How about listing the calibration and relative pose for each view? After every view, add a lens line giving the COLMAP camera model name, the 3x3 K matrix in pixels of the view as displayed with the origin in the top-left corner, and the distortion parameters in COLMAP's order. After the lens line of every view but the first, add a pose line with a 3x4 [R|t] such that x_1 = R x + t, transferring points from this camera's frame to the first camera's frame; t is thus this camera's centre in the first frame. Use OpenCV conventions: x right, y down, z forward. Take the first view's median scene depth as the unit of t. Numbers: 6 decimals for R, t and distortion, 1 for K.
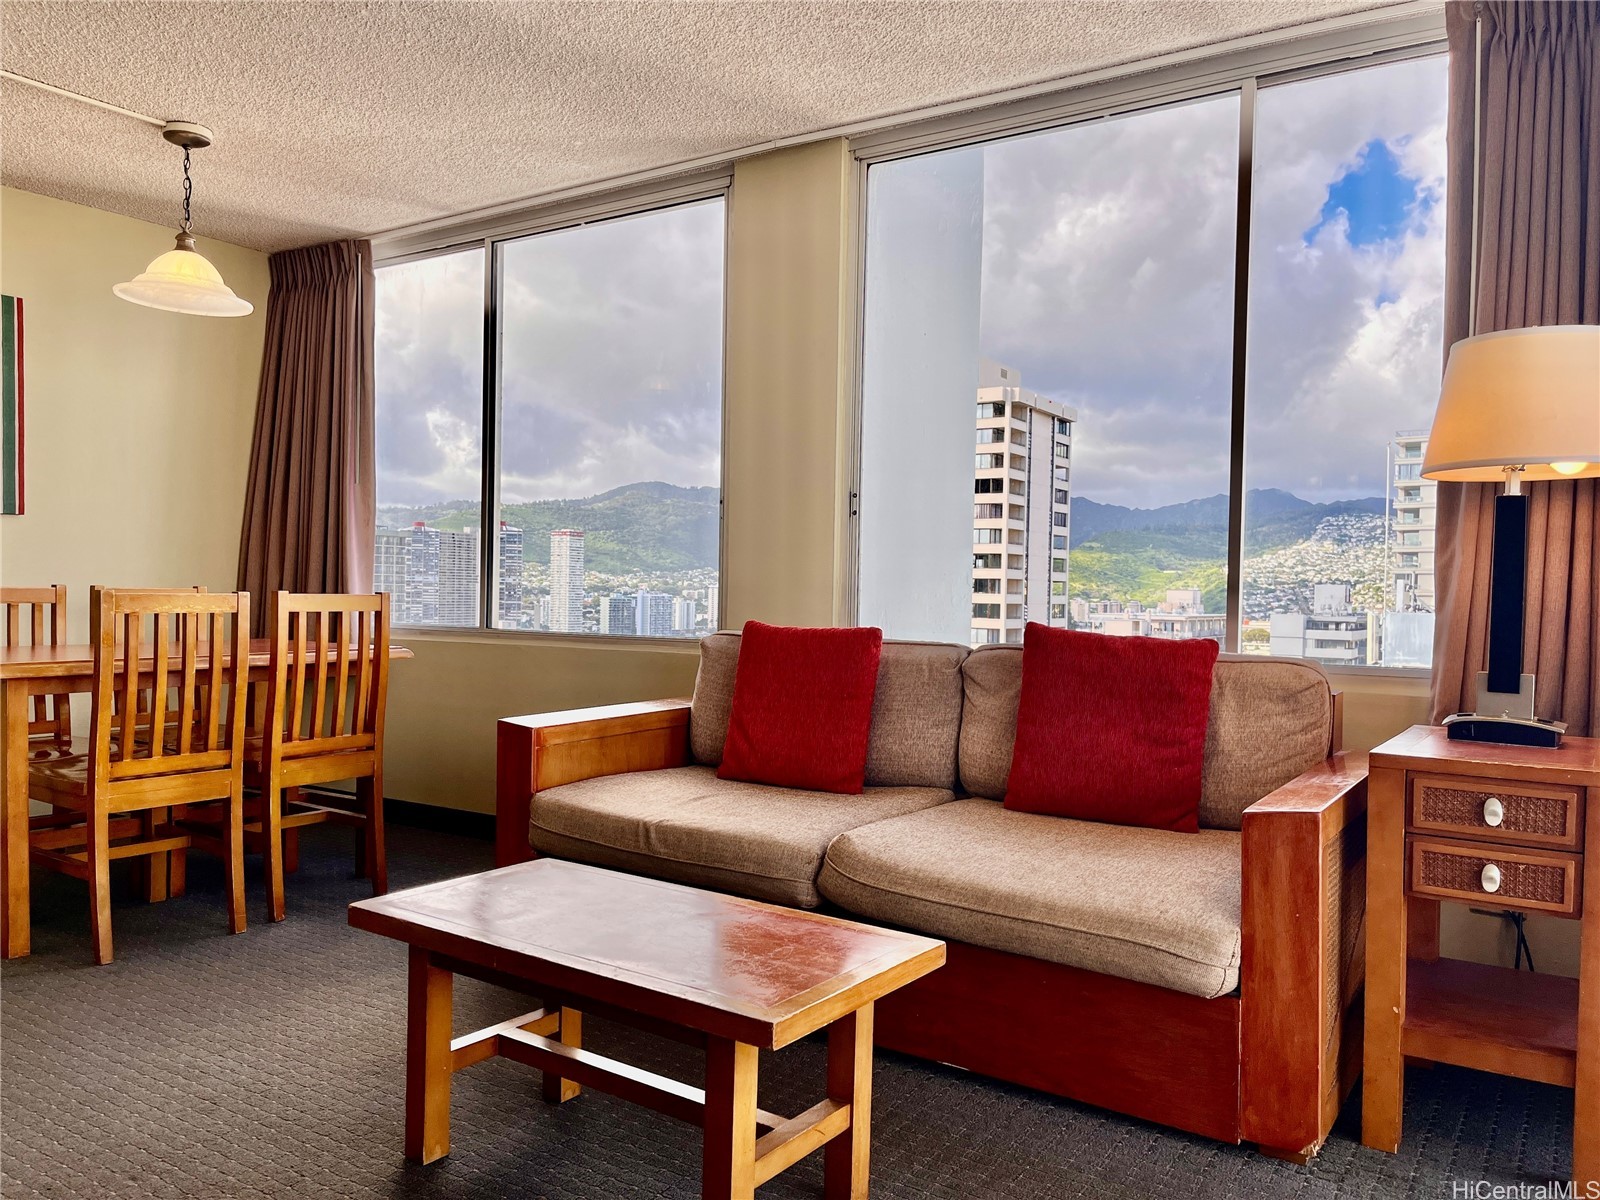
lens RADIAL K [[1213.4, 0, 799.9], [0, 1213.4, 601.6], [0, 0, 1]] dist [0.020828, -0.007920]
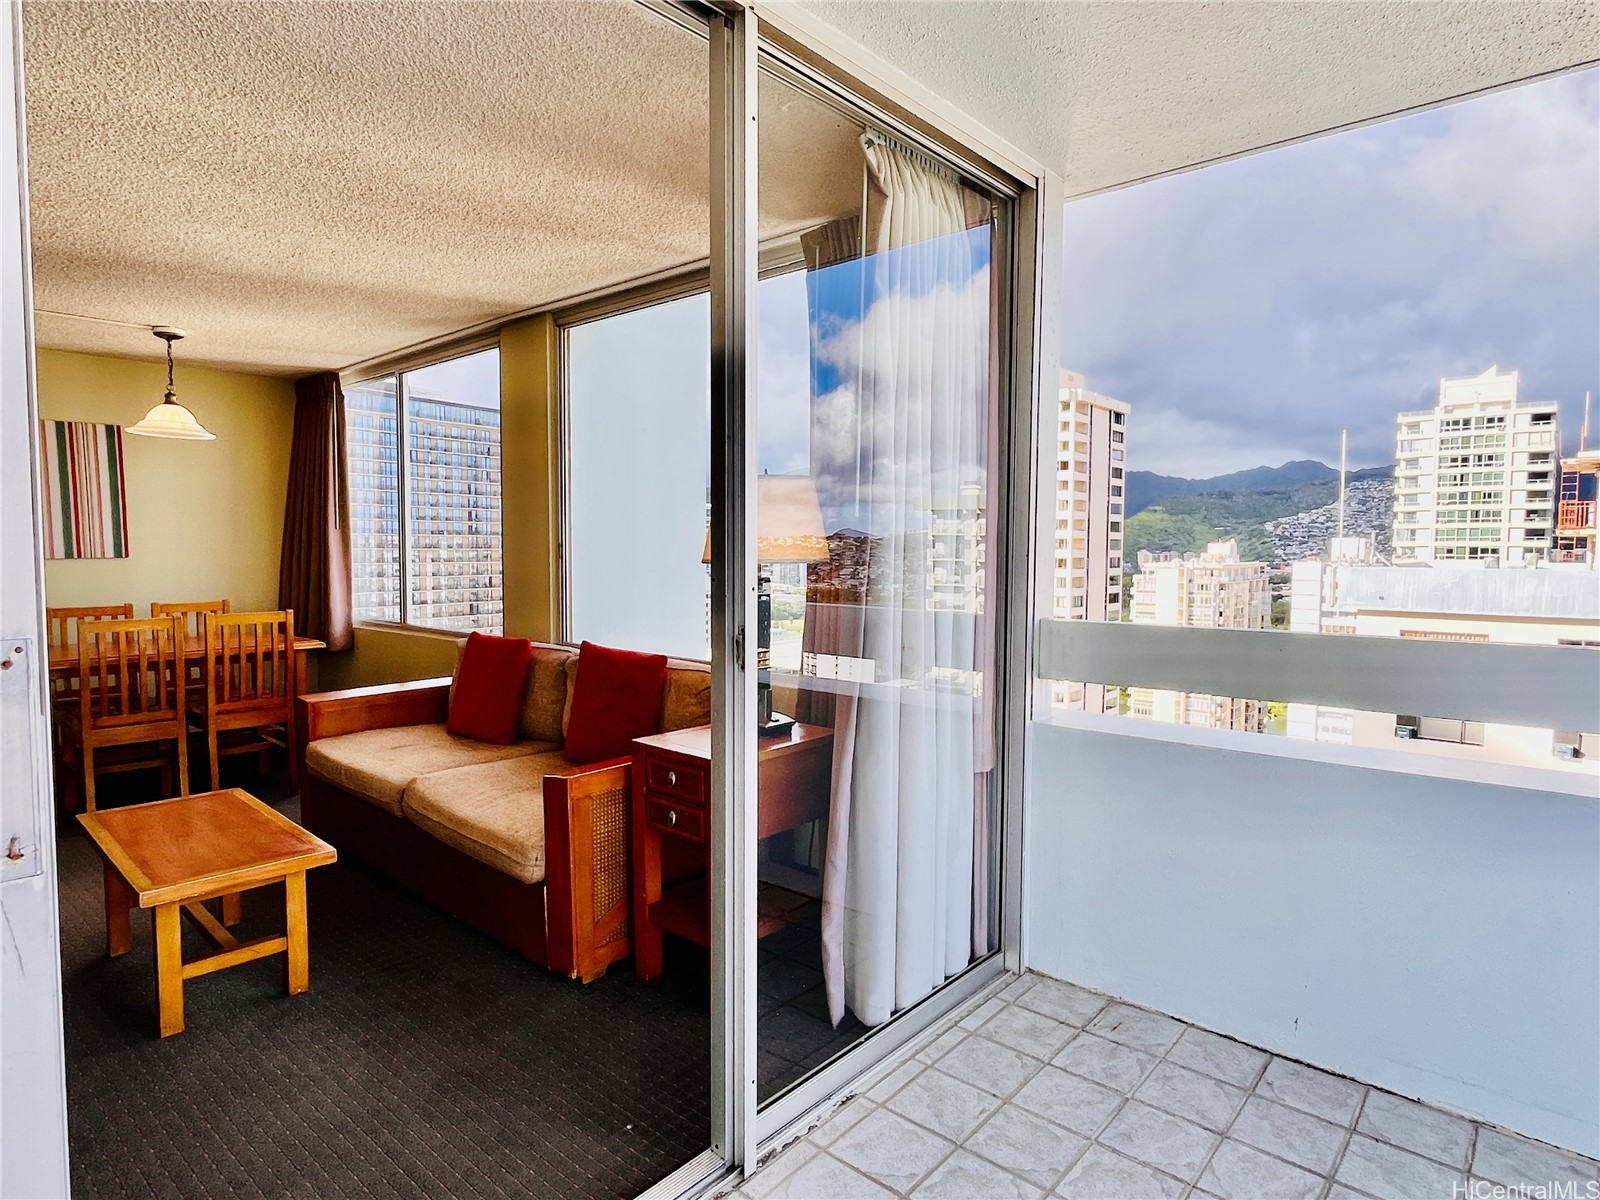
lens RADIAL K [[911.4, 0, 799.0], [0, 911.4, 596.4], [0, 0, 1]] dist [-0.009748, 0.001854]
pose [[0.989412, -0.006286, -0.144999, 0.444771], [0.012778, 0.998955, 0.043881, -0.061575], [0.144572, -0.045270, 0.988458, -0.085490]]
